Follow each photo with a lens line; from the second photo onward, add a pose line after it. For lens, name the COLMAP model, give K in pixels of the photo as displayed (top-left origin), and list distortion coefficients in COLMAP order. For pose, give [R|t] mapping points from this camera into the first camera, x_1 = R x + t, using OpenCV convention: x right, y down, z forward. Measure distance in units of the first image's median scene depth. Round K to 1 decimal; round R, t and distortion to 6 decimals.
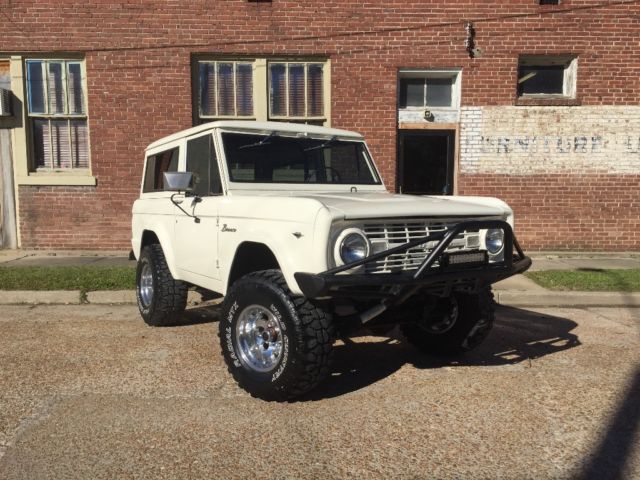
lens RADIAL K [[542.9, 0, 322.9], [0, 542.9, 237.8], [0, 0, 1]] dist [0.089729, -0.119004]
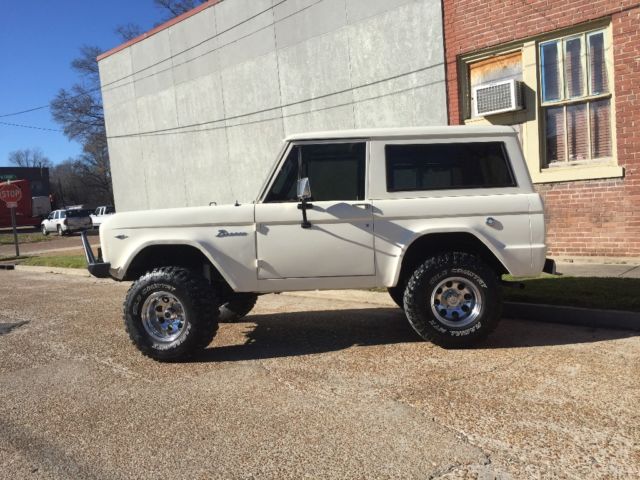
lens RADIAL K [[542.9, 0, 322.9], [0, 542.9, 237.8], [0, 0, 1]] dist [0.089729, -0.119004]
pose [[0.720434, -0.005305, -0.693504, -0.168643], [0.003218, 0.999986, -0.004306, -0.003121], [0.693517, 0.000871, 0.720440, 0.106003]]
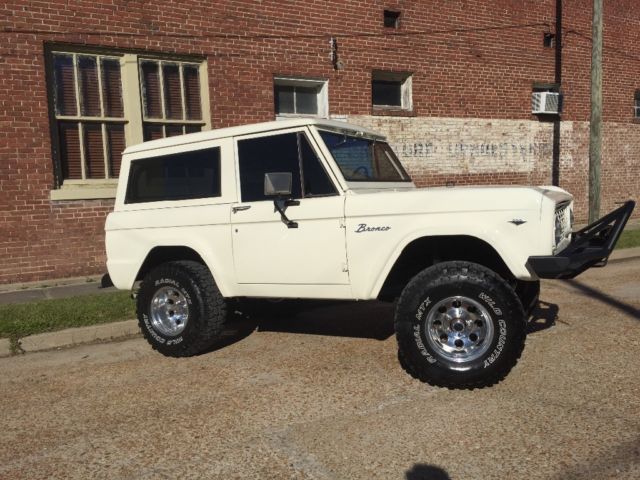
lens RADIAL K [[542.9, 0, 322.9], [0, 542.9, 237.8], [0, 0, 1]] dist [0.089729, -0.119004]
pose [[0.878126, -0.081794, 0.471386, -0.283001], [0.091083, 0.995838, 0.003123, -0.004078], [-0.469680, 0.040193, 0.881921, 0.075851]]
